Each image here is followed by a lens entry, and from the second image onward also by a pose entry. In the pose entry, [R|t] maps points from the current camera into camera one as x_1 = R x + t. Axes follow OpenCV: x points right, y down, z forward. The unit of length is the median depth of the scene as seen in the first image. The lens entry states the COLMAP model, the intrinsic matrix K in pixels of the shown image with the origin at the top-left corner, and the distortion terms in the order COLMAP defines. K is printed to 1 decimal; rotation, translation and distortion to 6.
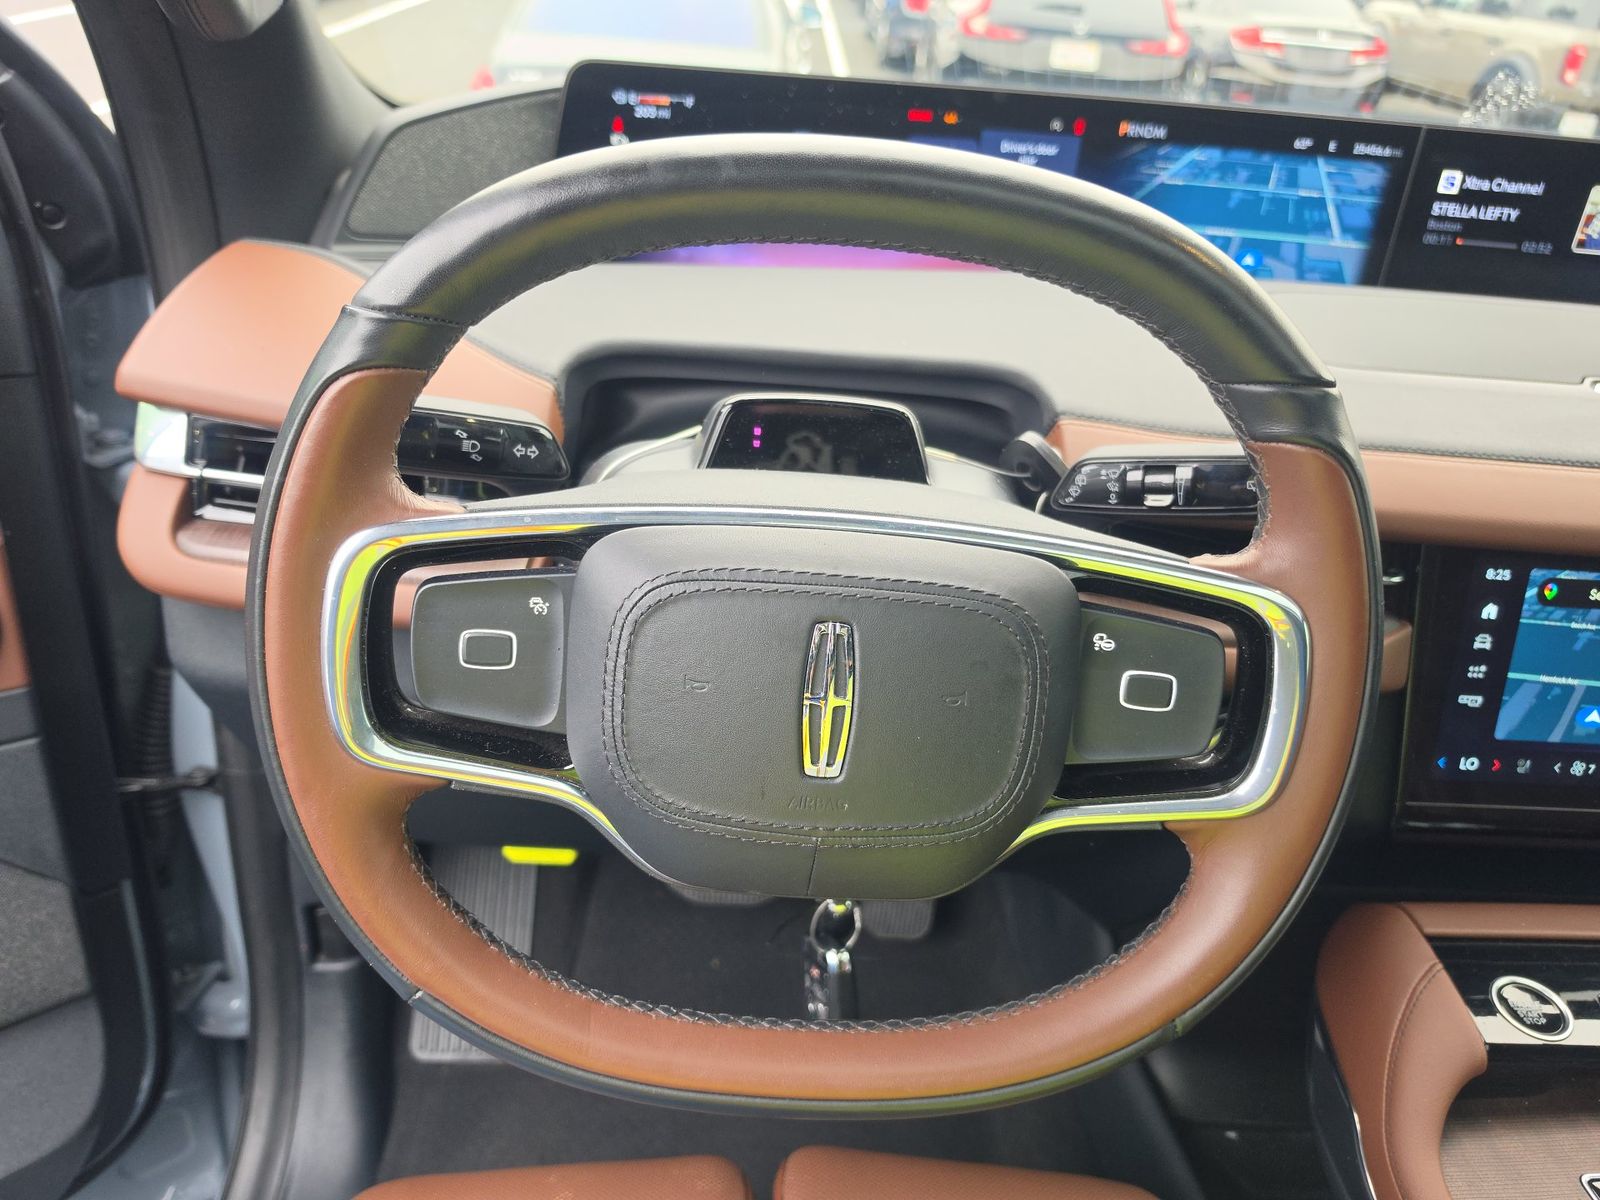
lens RADIAL K [[1085.4, 0, 800.0], [0, 1085.4, 600.0], [0, 0, 1]] dist [-0.004462, -0.005773]
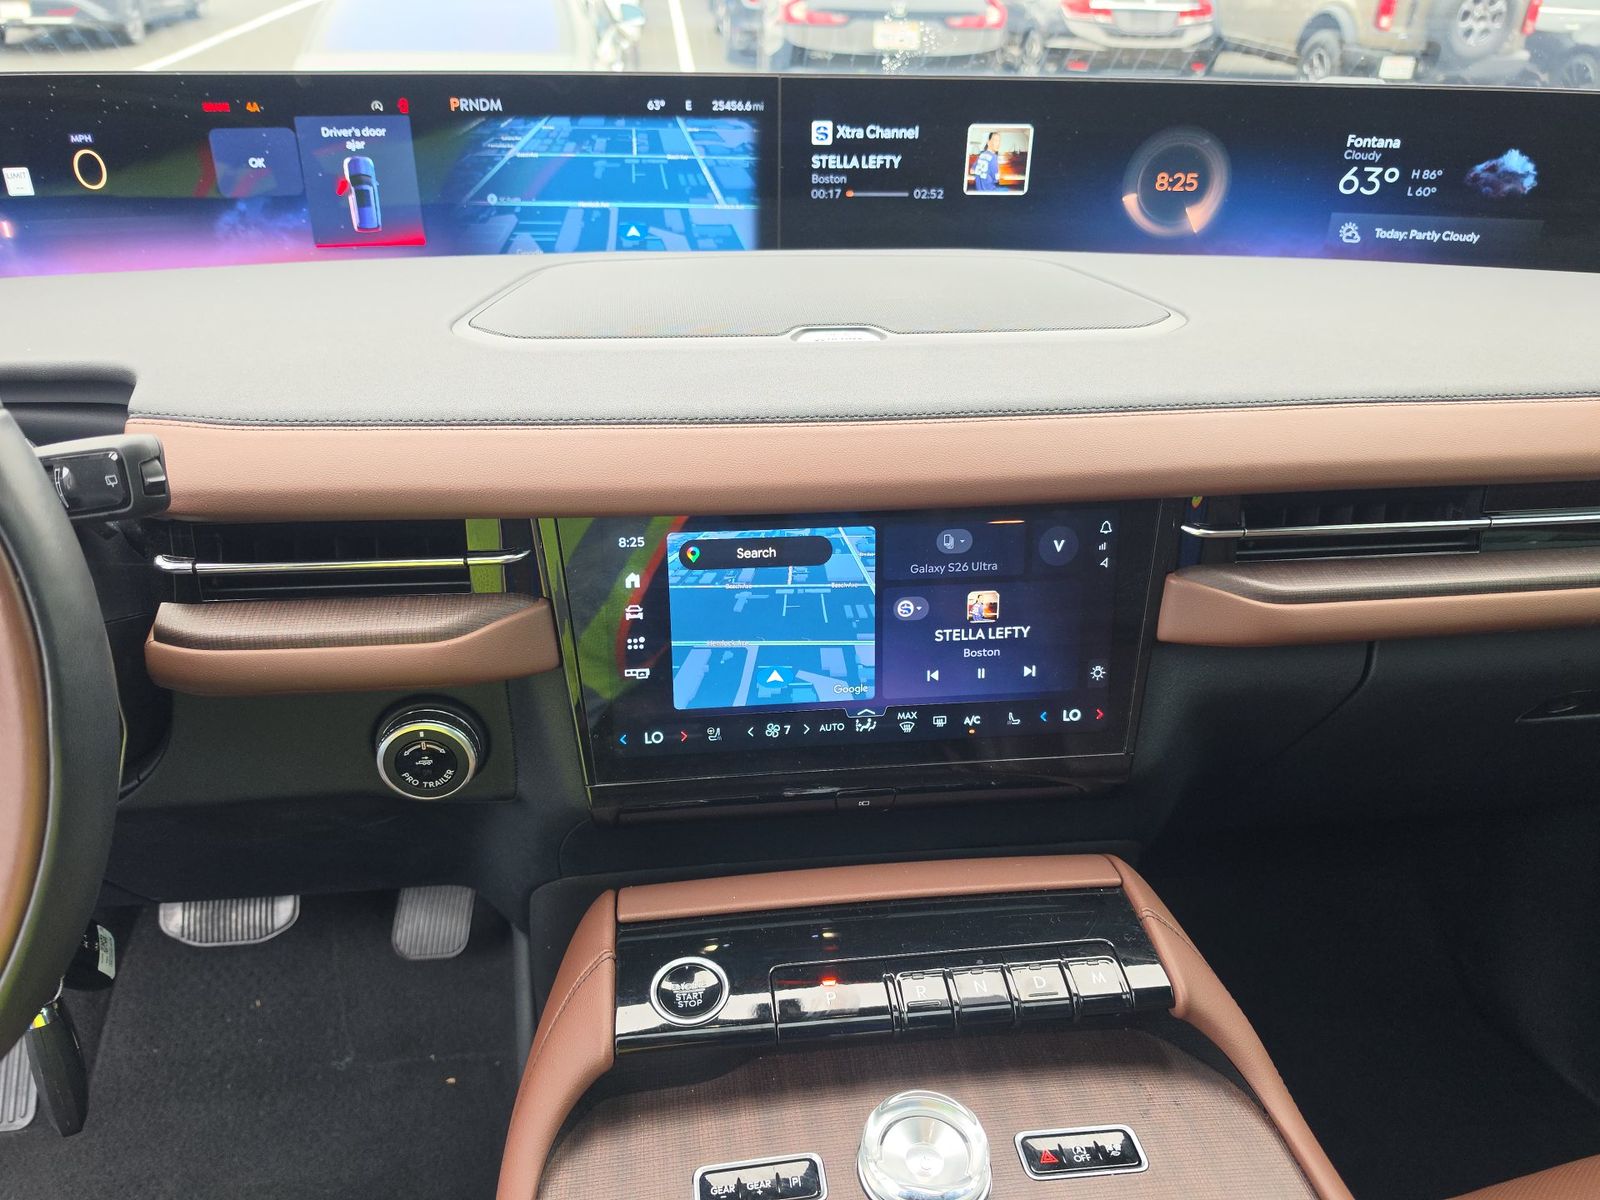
lens RADIAL K [[1059.3, 0, 802.9], [0, 1059.3, 622.5], [0, 0, 1]] dist [0.060290, -0.087571]
pose [[0.994218, -0.097620, 0.044736, 0.498722], [0.096535, 0.994995, 0.025825, 0.025456], [-0.047033, -0.021357, 0.998665, 0.030978]]
